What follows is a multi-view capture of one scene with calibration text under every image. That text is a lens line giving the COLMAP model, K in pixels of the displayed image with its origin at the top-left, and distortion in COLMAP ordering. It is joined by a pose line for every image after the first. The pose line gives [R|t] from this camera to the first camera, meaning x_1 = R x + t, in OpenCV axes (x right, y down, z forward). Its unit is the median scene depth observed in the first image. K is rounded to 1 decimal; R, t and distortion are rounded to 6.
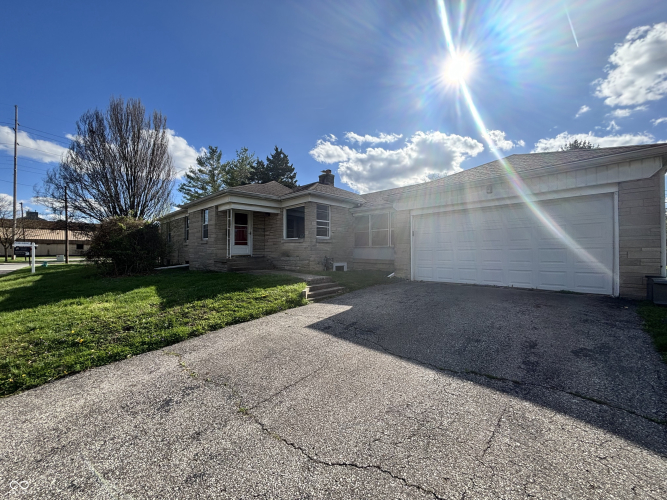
lens RADIAL K [[263.2, 0, 331.2], [0, 263.2, 249.0], [0, 0, 1]] dist [0.006870, -0.001269]
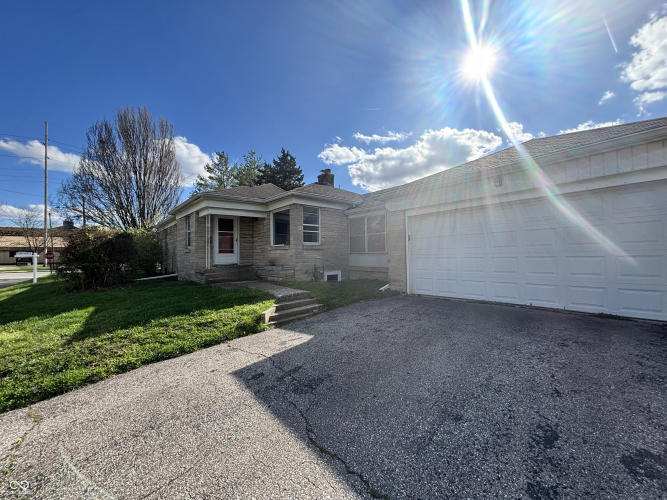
lens RADIAL K [[263.2, 0, 333.0], [0, 263.2, 246.9], [0, 0, 1]] dist [0.006870, -0.001269]
pose [[0.997487, -0.017148, -0.068736, 0.099755], [0.016024, 0.999729, -0.016864, -0.016422], [0.069007, 0.015720, 0.997492, 0.113062]]
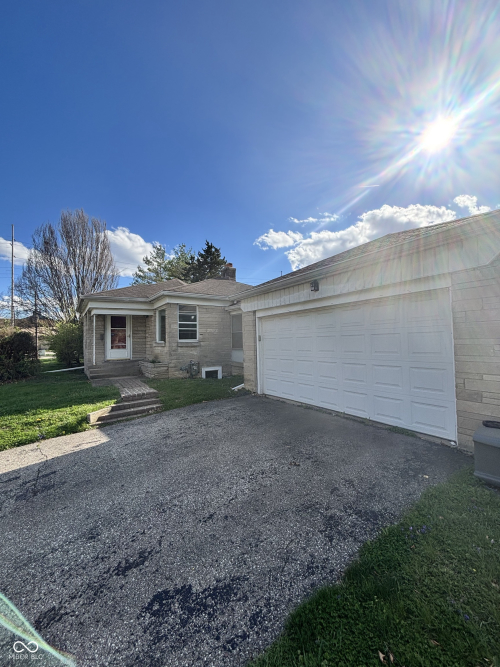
lens RADIAL K [[263.2, 0, 250.0], [0, 263.2, 338.9], [0, 0, 1]] dist [0.006870, -0.001269]
pose [[0.981377, -0.022139, -0.190810, 0.350973], [0.023925, 0.999689, 0.007061, -0.050897], [0.190594, -0.011495, 0.981602, 0.132800]]
